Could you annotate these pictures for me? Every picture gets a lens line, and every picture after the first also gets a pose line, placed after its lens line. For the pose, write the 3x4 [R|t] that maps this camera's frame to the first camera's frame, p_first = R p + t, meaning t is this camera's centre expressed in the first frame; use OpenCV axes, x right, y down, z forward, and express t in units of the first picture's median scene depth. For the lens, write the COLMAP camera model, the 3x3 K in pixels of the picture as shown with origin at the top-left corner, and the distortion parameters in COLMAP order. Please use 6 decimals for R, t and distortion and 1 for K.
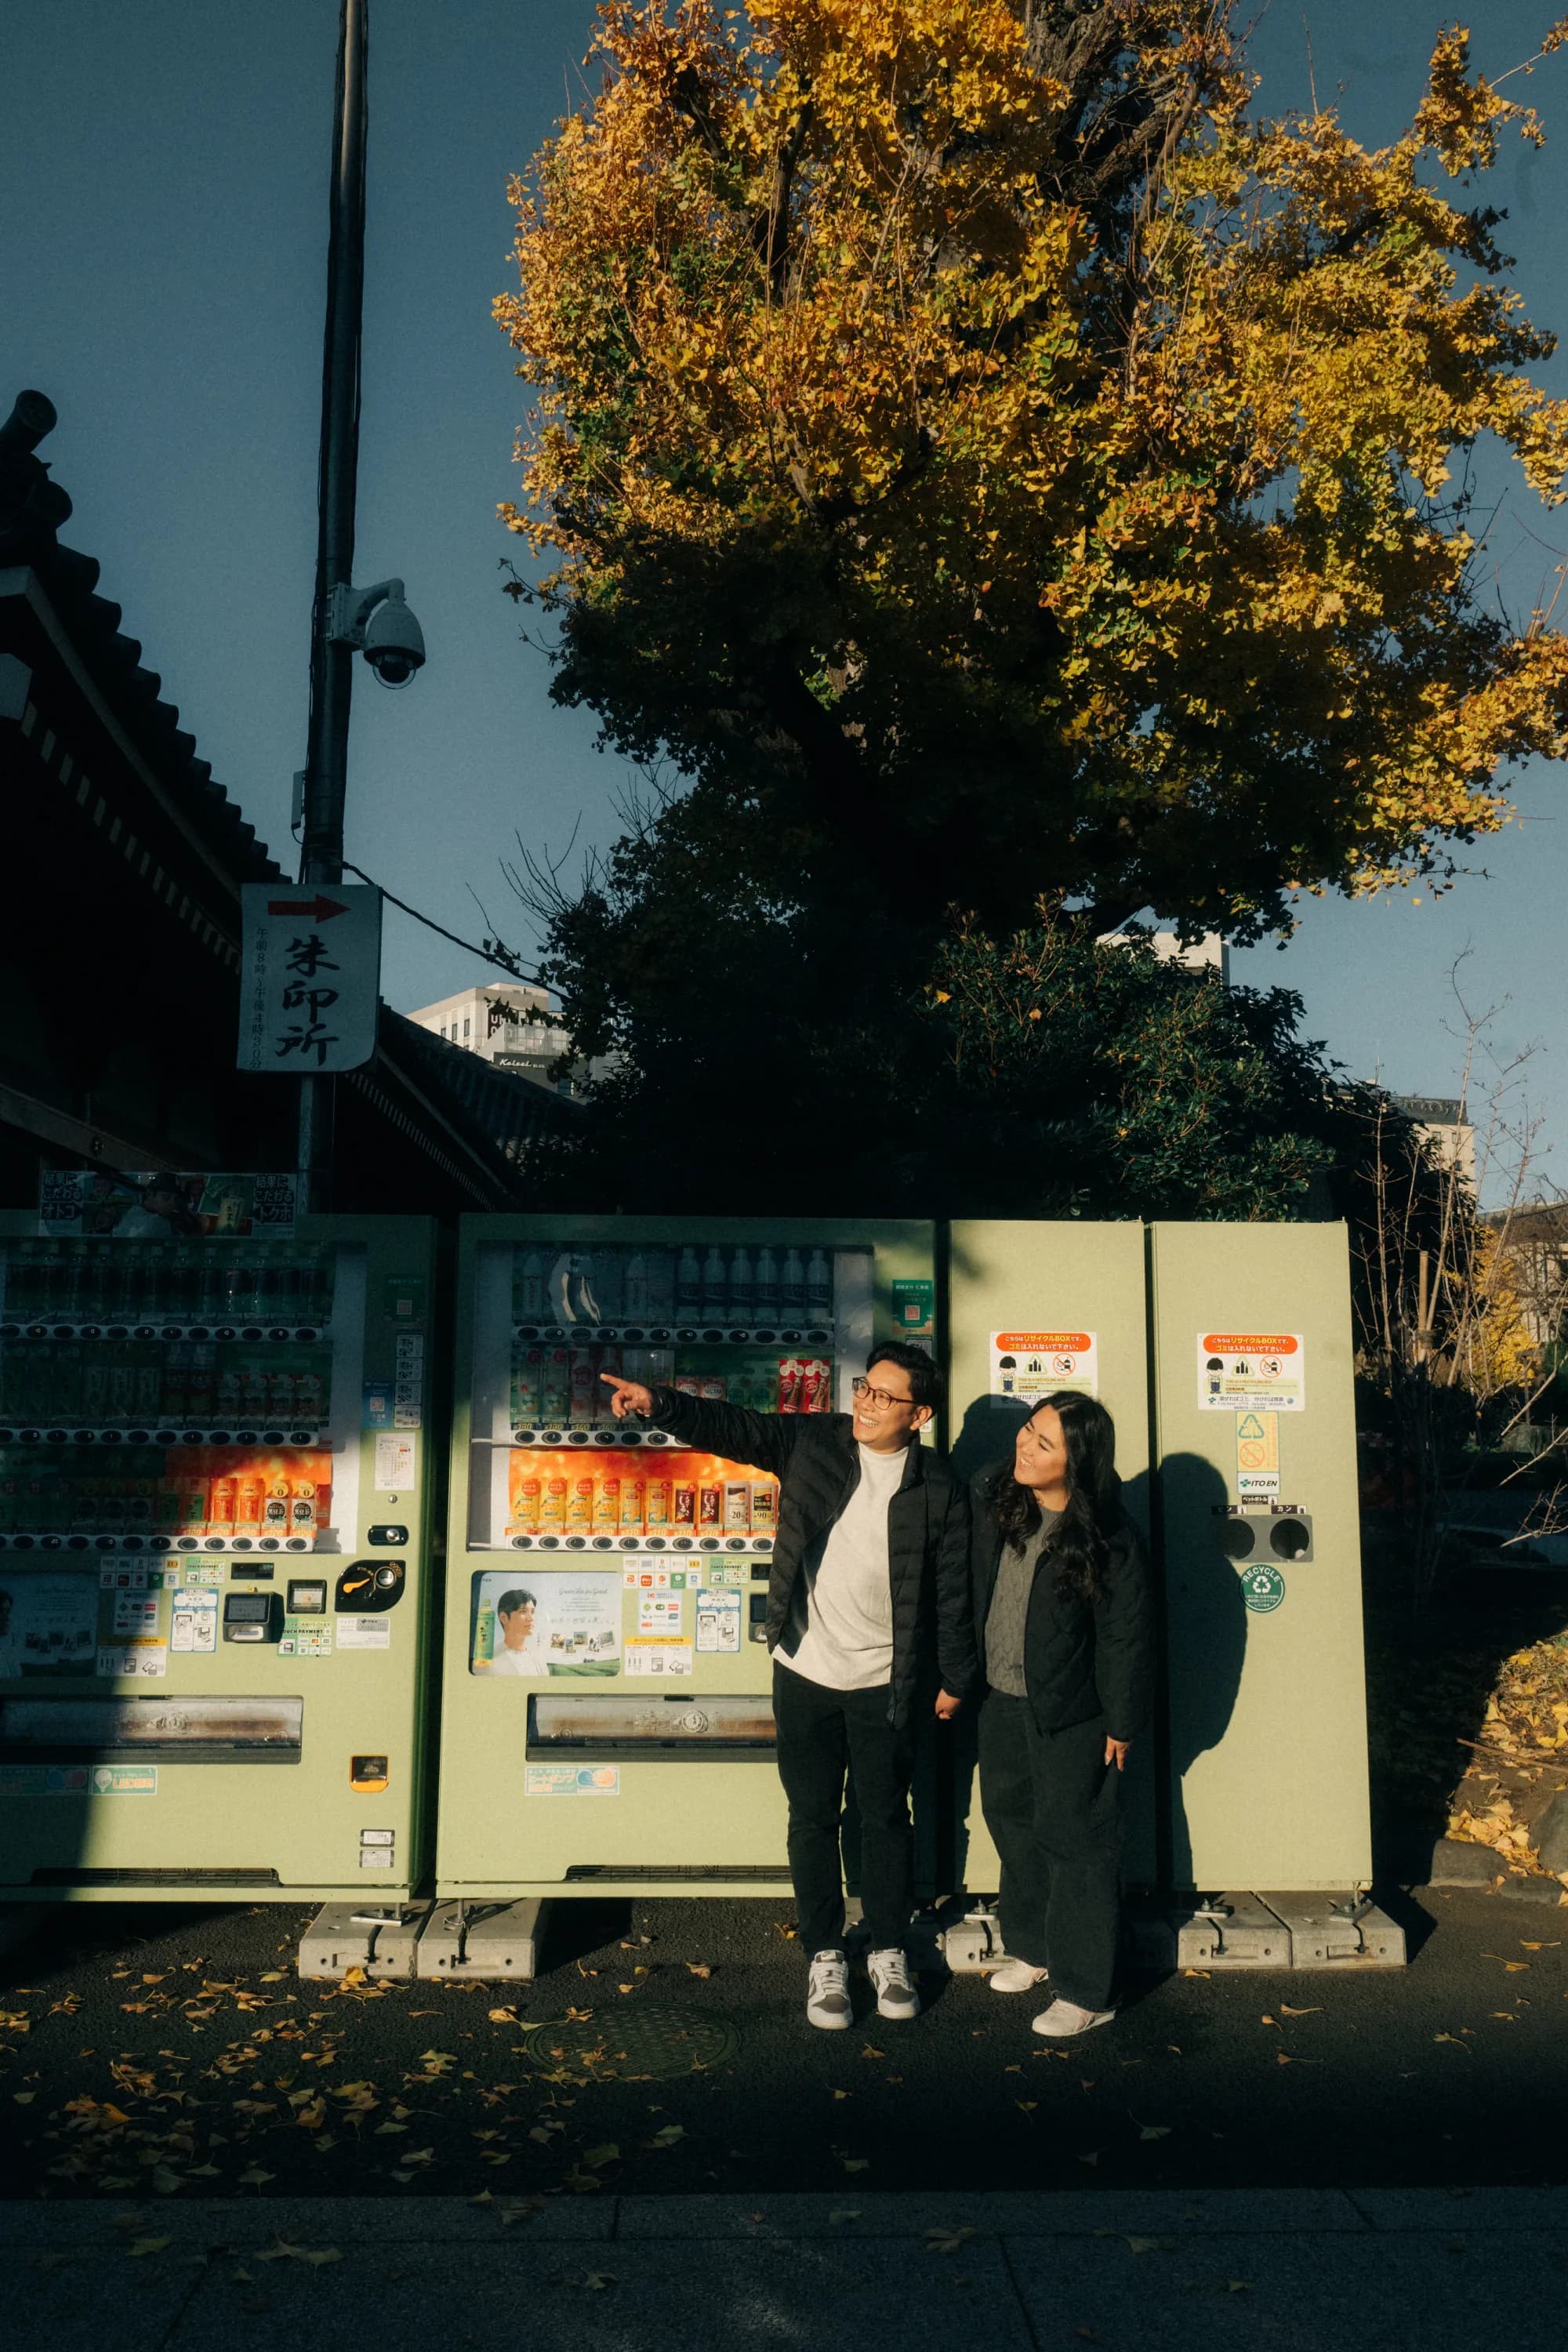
lens RADIAL K [[2330.8, 0, 962.3], [0, 2330.8, 1176.3], [0, 0, 1]] dist [0.003981, 0.005178]
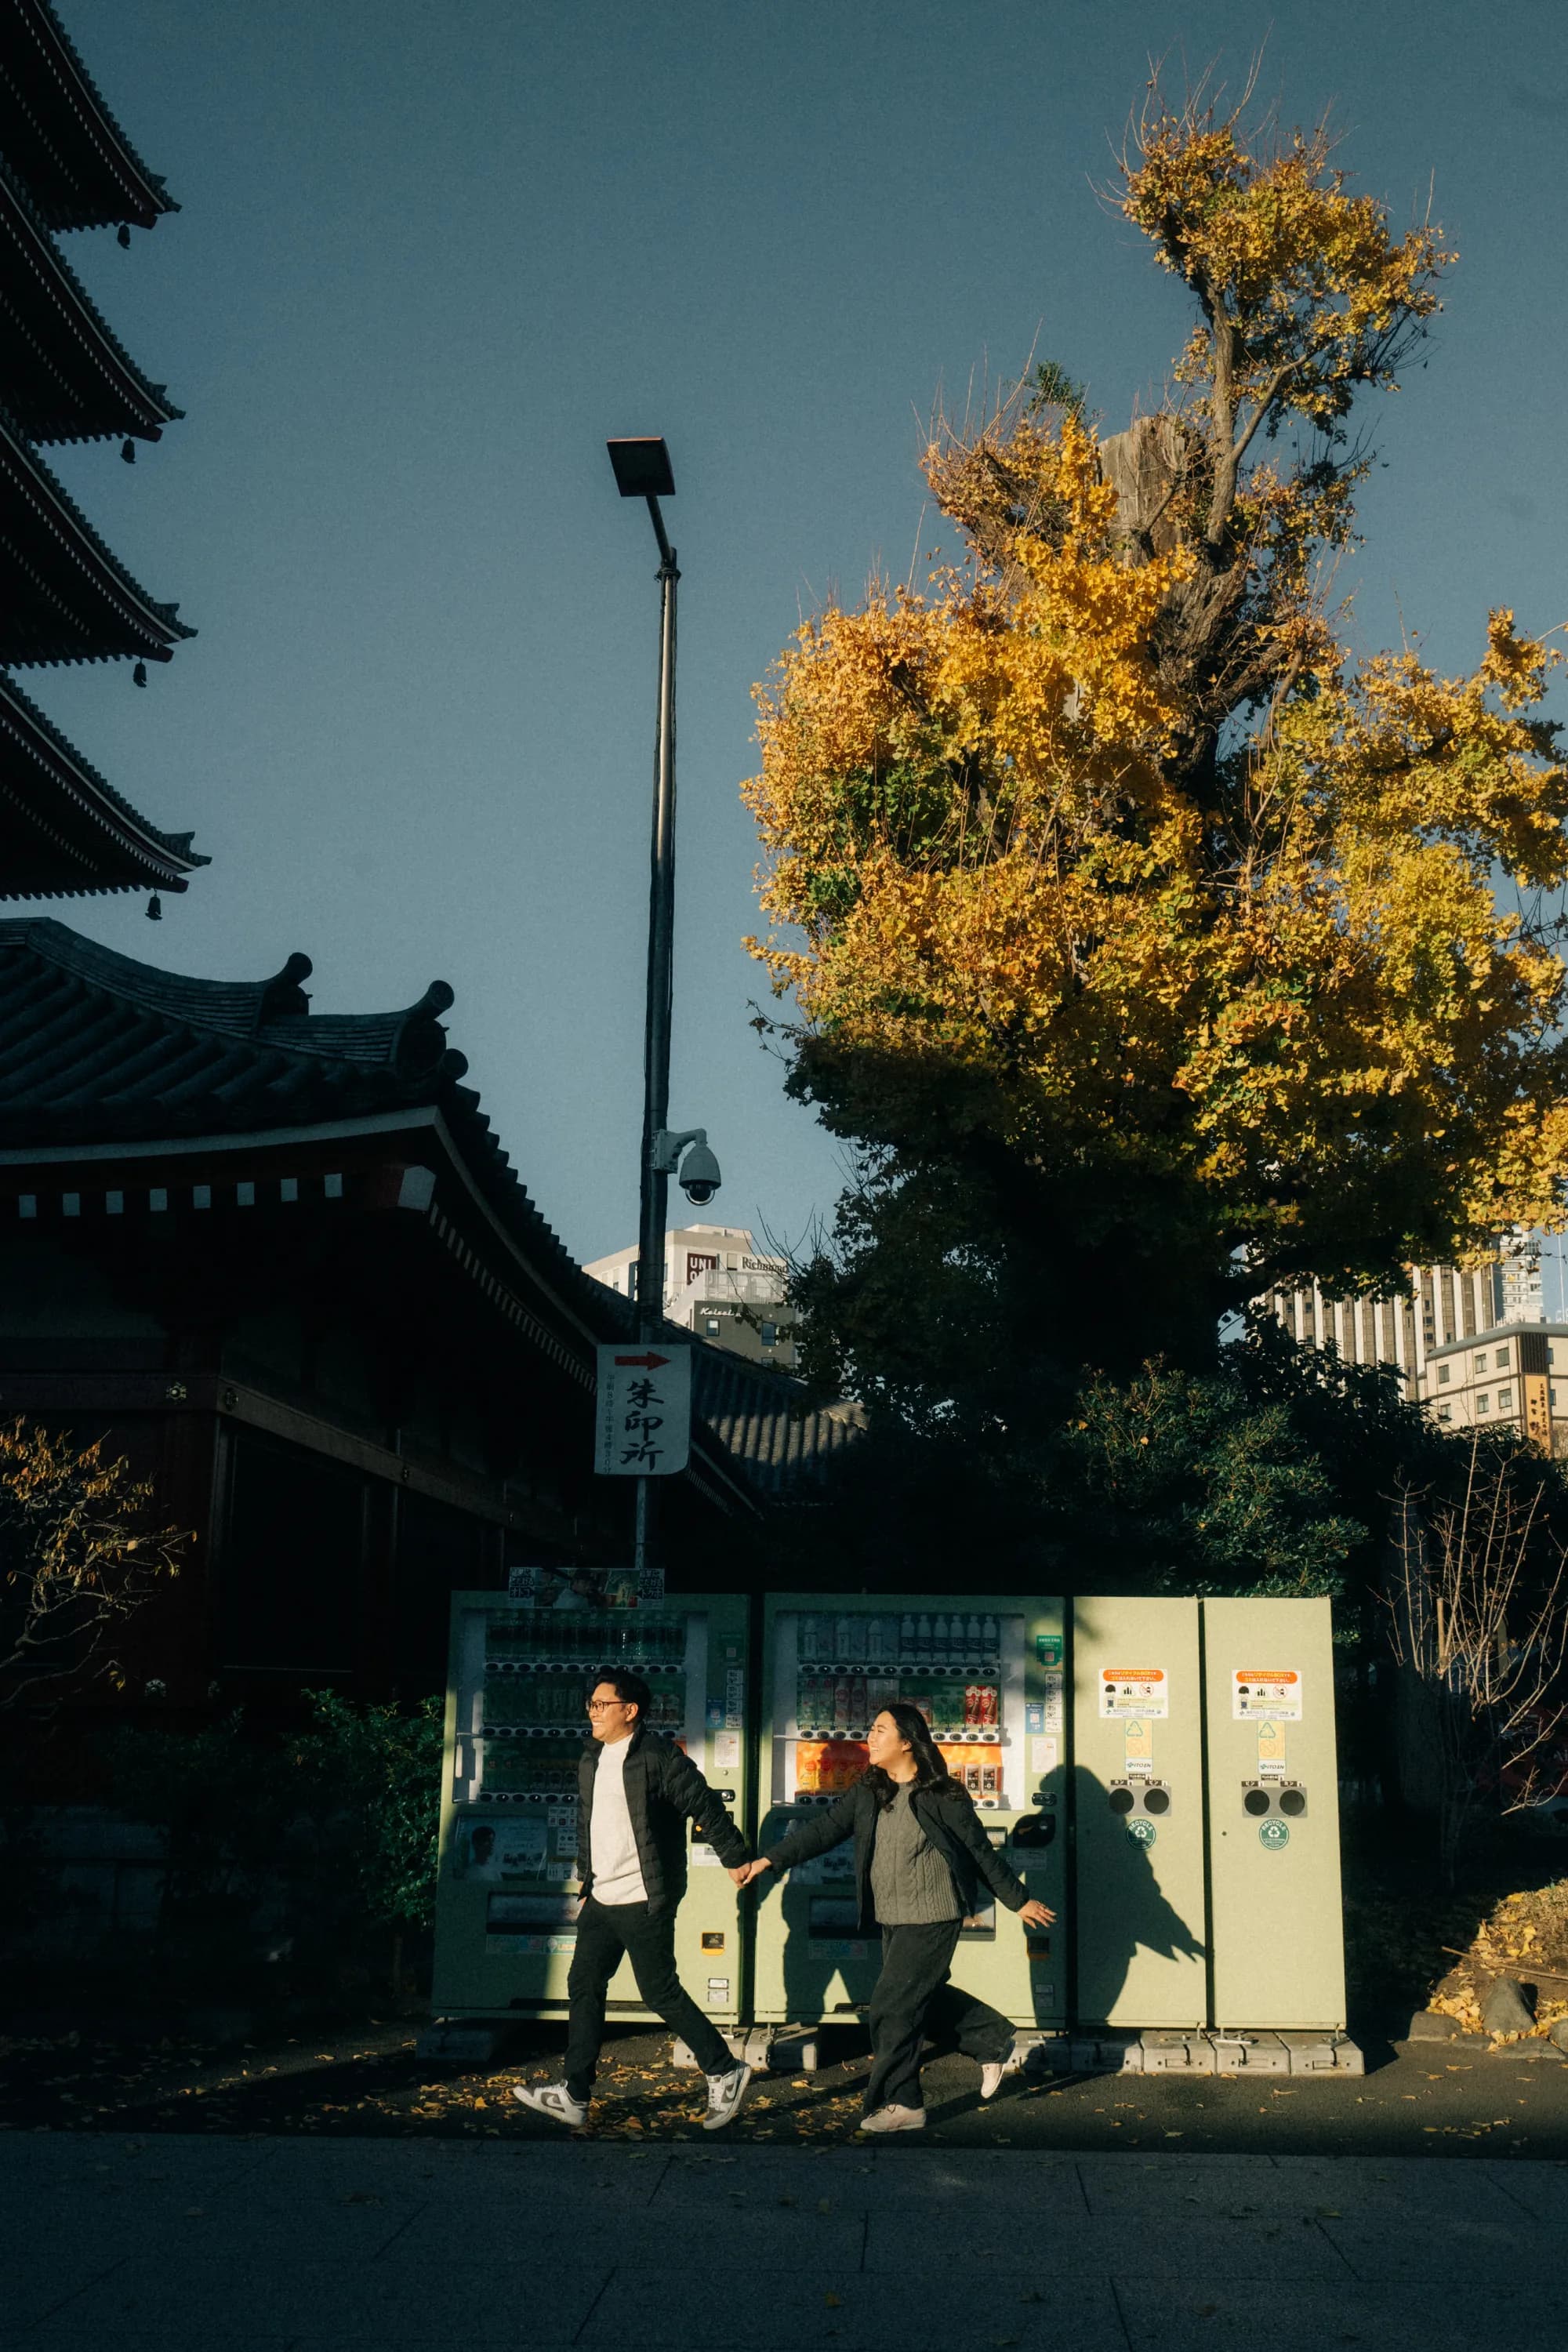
lens RADIAL K [[3027.4, 0, 926.4], [0, 3027.4, 1290.9], [0, 0, 1]] dist [-0.011411, 0.058467]
pose [[0.994117, -0.009987, -0.107850, 0.093028], [0.007253, 0.999643, -0.025710, -0.106667], [0.108068, 0.024777, 0.993835, -0.818387]]
